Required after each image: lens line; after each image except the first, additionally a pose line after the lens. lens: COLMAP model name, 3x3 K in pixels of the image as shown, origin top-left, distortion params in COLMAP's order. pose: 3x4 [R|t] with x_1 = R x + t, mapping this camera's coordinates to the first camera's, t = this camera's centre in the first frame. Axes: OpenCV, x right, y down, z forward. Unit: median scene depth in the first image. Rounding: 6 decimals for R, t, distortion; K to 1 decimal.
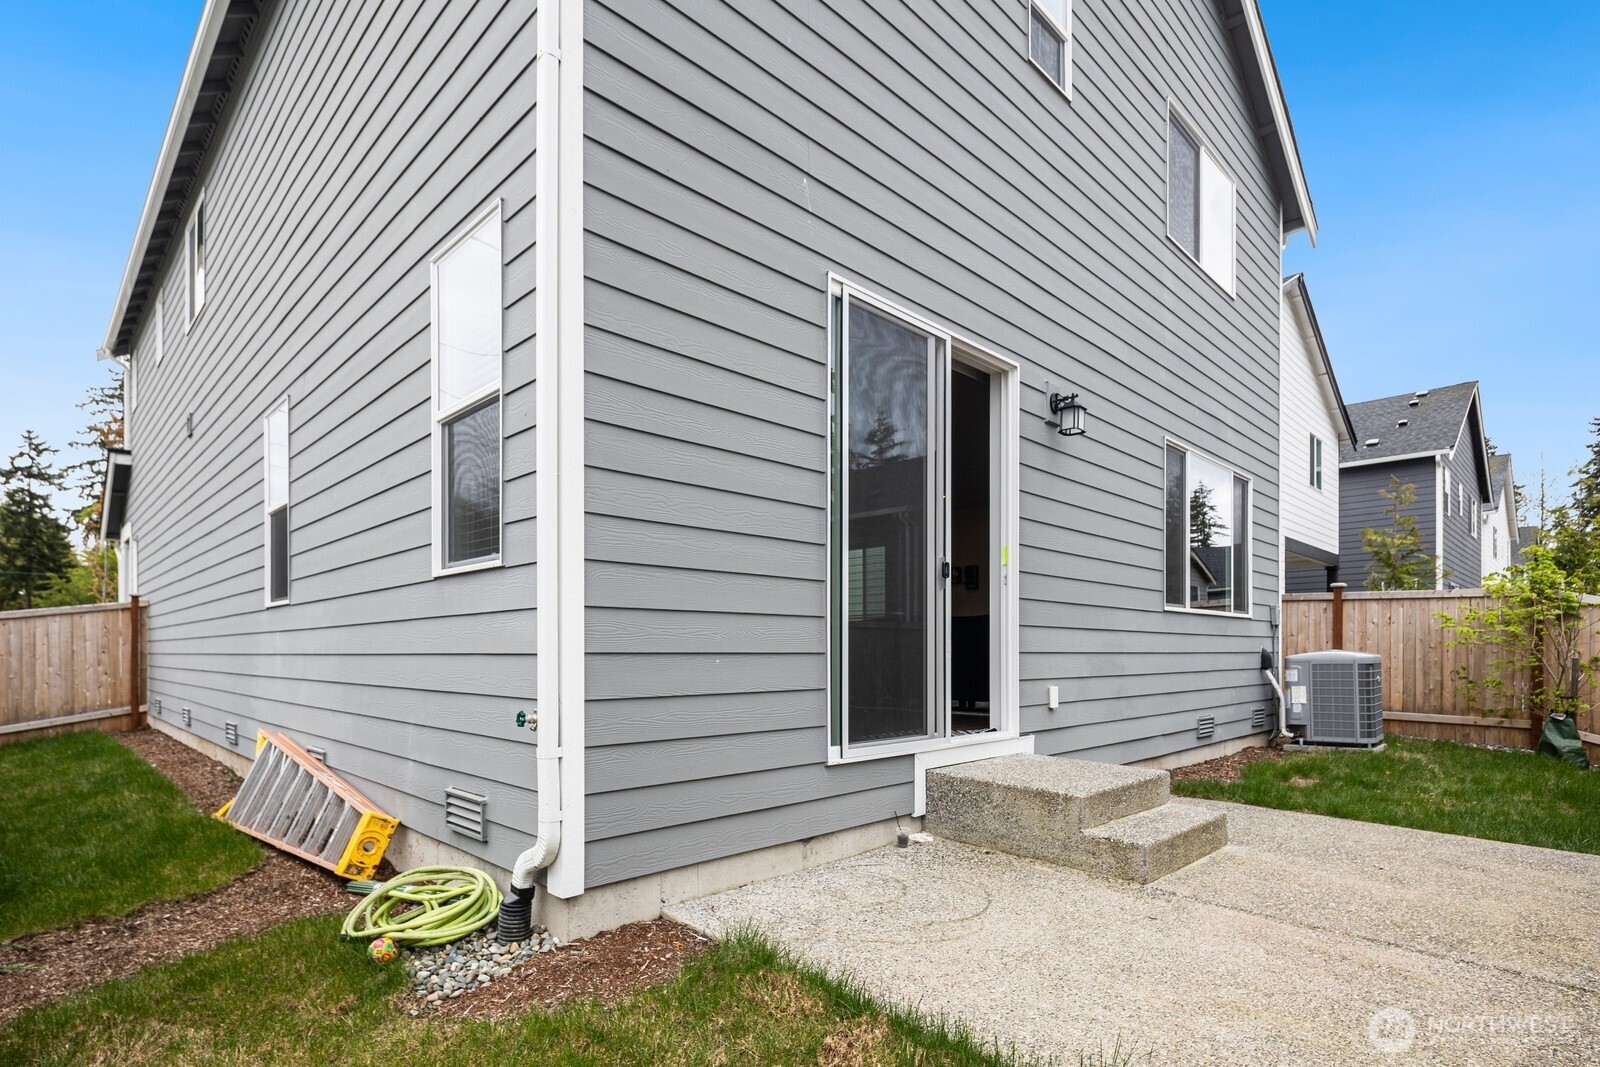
lens RADIAL K [[800.2, 0, 799.4], [0, 800.2, 650.7], [0, 0, 1]] dist [0.000732, 0.000214]
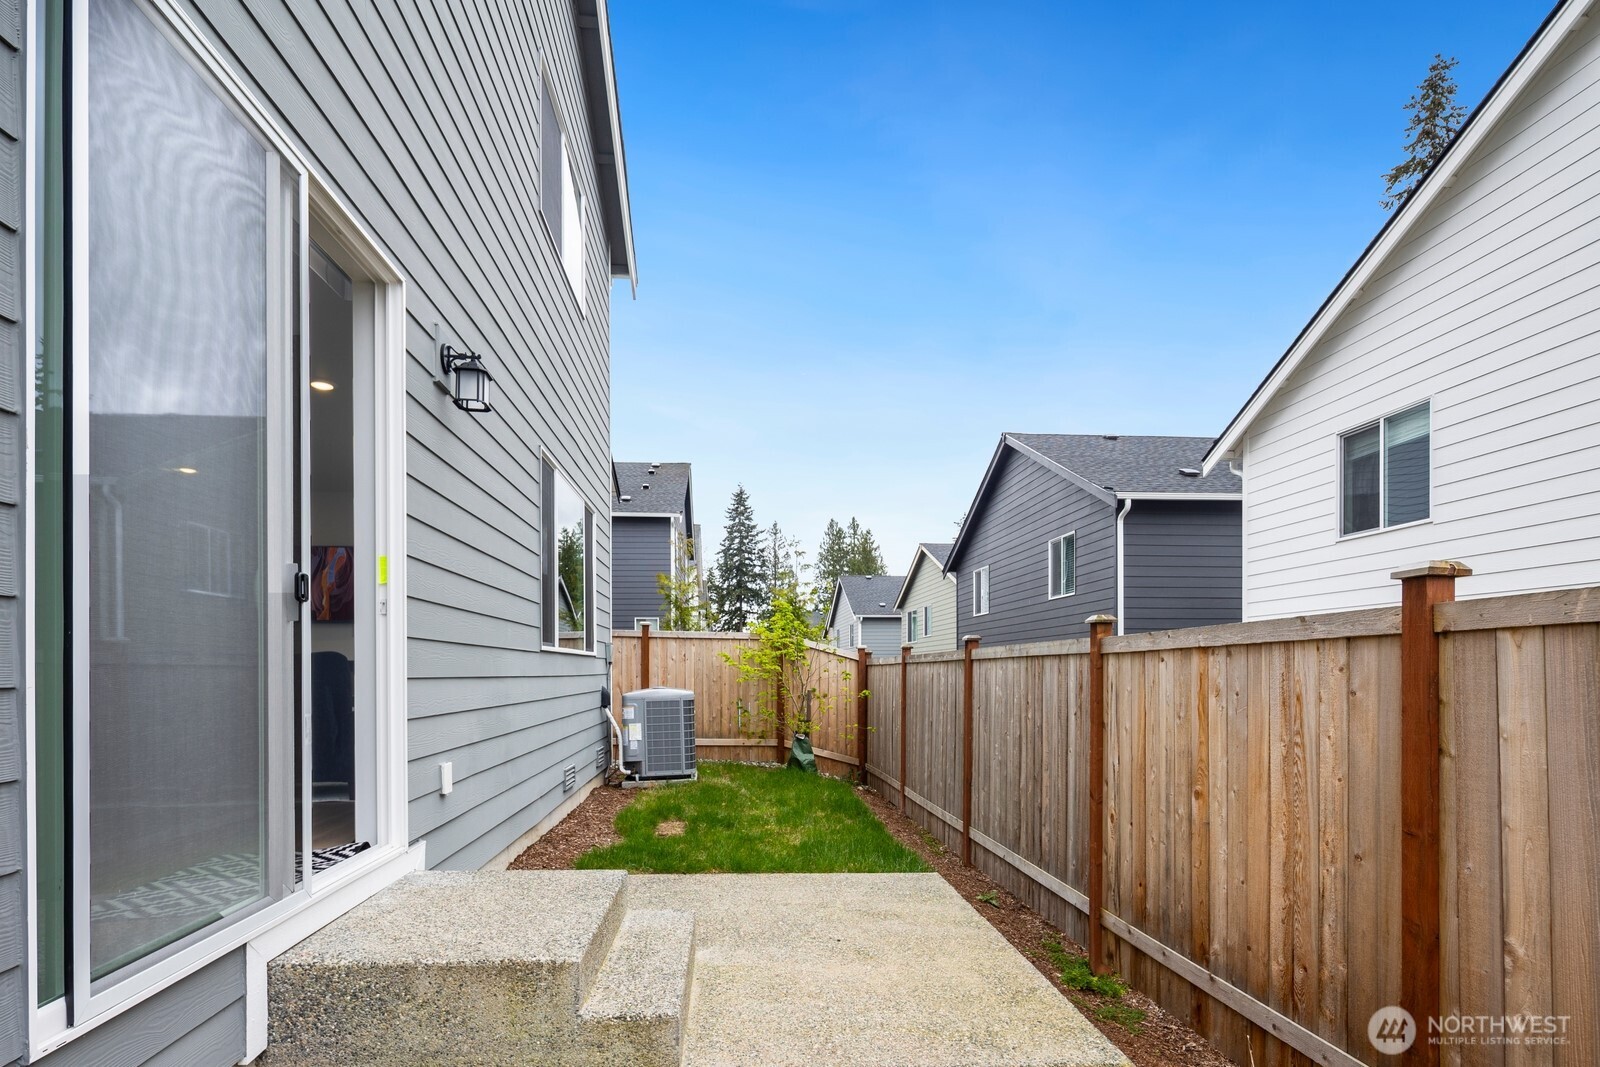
lens RADIAL K [[782.5, 0, 796.8], [0, 782.5, 671.6], [0, 0, 1]] dist [-0.000647, -0.001828]
pose [[0.638746, -0.004417, 0.769405, -0.008427], [0.004322, 0.999988, 0.002153, -0.023601], [-0.769406, 0.001950, 0.638757, 0.216663]]
